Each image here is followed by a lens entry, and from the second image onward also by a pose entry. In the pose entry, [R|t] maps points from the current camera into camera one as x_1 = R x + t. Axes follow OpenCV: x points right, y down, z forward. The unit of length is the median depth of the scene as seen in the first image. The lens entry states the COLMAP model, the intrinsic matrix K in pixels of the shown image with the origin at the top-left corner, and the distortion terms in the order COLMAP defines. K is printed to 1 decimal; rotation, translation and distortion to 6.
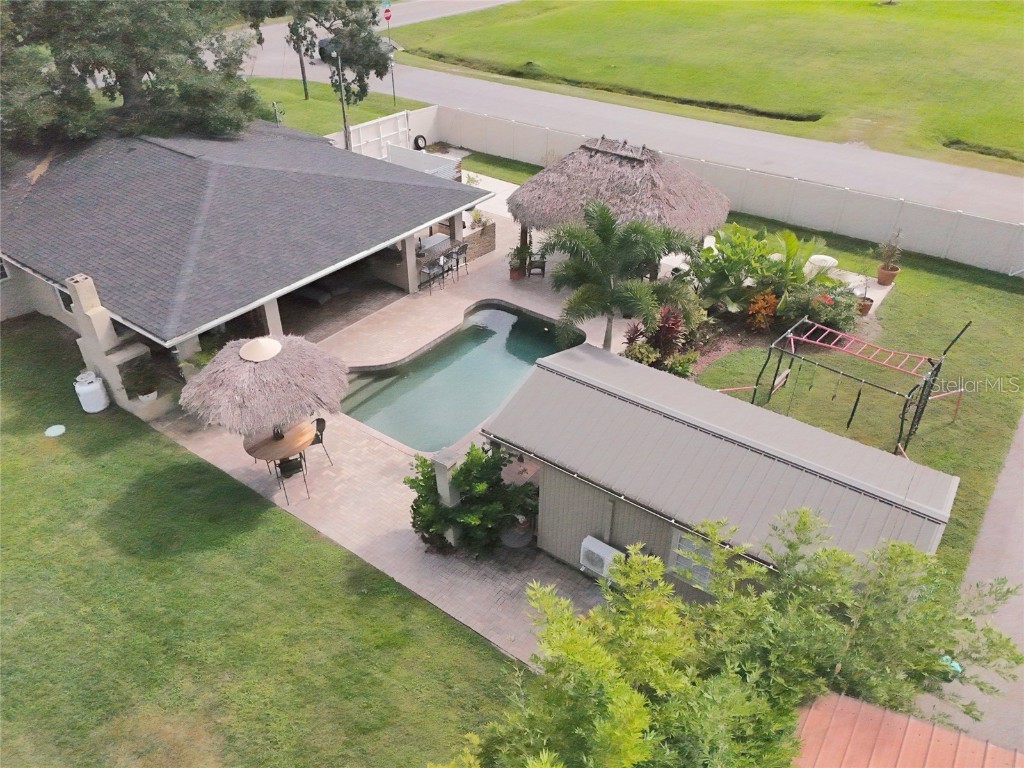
lens RADIAL K [[755.1, 0, 512.0], [0, 755.1, 384.0], [0, 0, 1]] dist [0.091182, -0.110498]
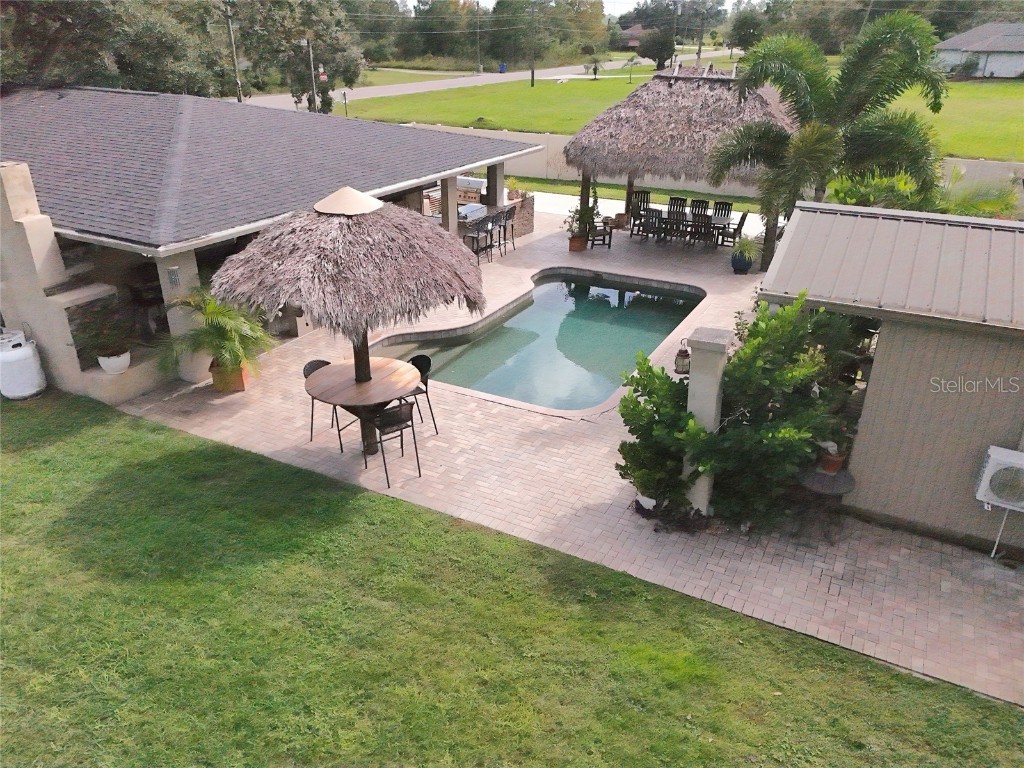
lens RADIAL K [[755.1, 0, 512.0], [0, 755.1, 384.0], [0, 0, 1]] dist [0.091182, -0.110498]
pose [[0.989195, -0.064325, 0.131737, -0.238009], [0.084942, 0.983873, -0.157412, 0.158191], [-0.119487, 0.166901, 0.978707, 0.352368]]
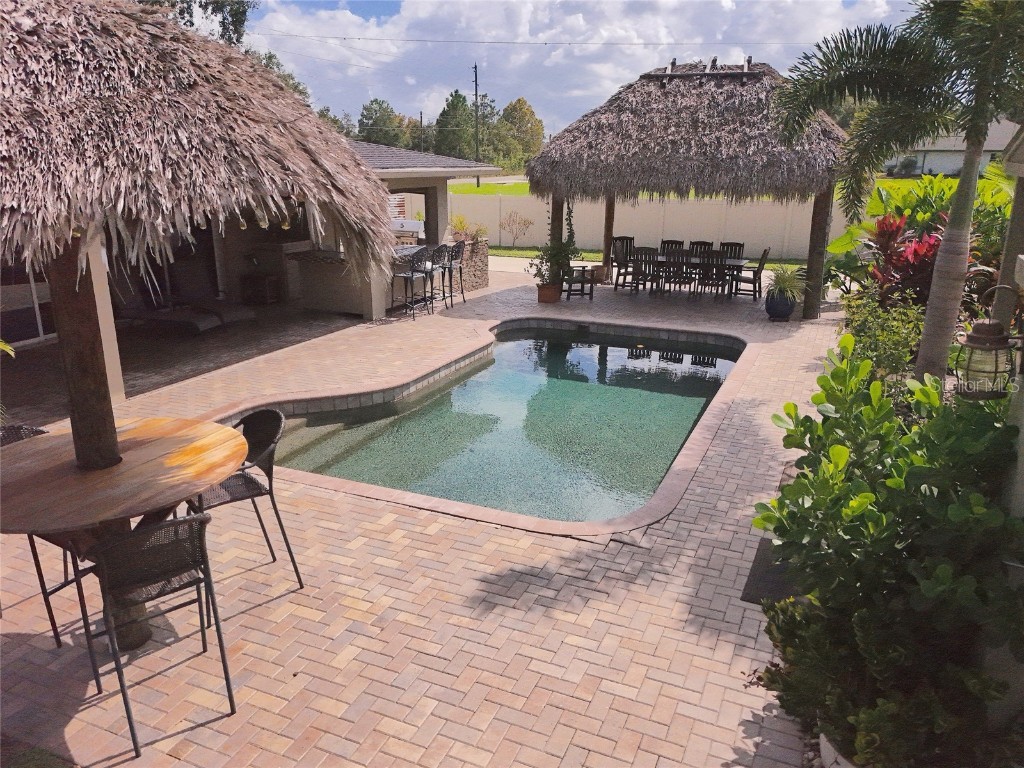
lens RADIAL K [[755.1, 0, 512.0], [0, 755.1, 384.0], [0, 0, 1]] dist [0.091182, -0.110498]
pose [[0.976392, -0.067822, 0.205081, -0.199516], [0.127120, 0.948025, -0.291699, 0.119131], [-0.174639, 0.310883, 0.934266, 0.653980]]
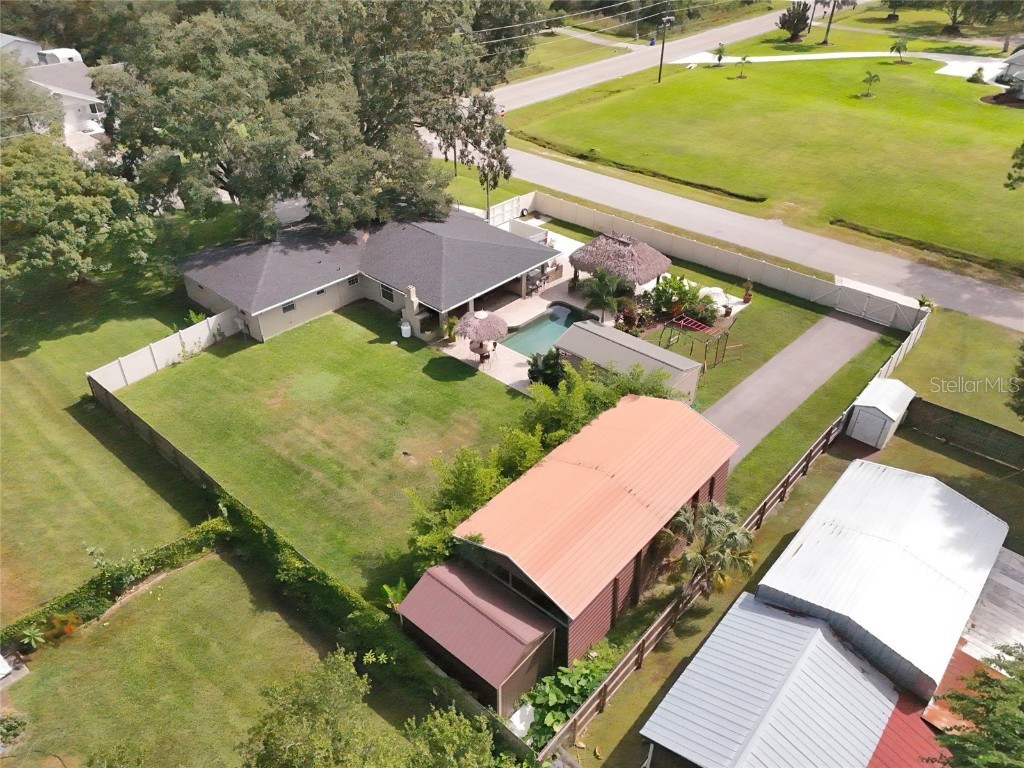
lens RADIAL K [[755.1, 0, 512.0], [0, 755.1, 384.0], [0, 0, 1]] dist [0.091182, -0.110498]
pose [[0.995090, 0.056160, -0.081503, 0.038560], [-0.056170, 0.998419, 0.002170, 0.172514], [0.081496, 0.002419, 0.996671, -1.577912]]
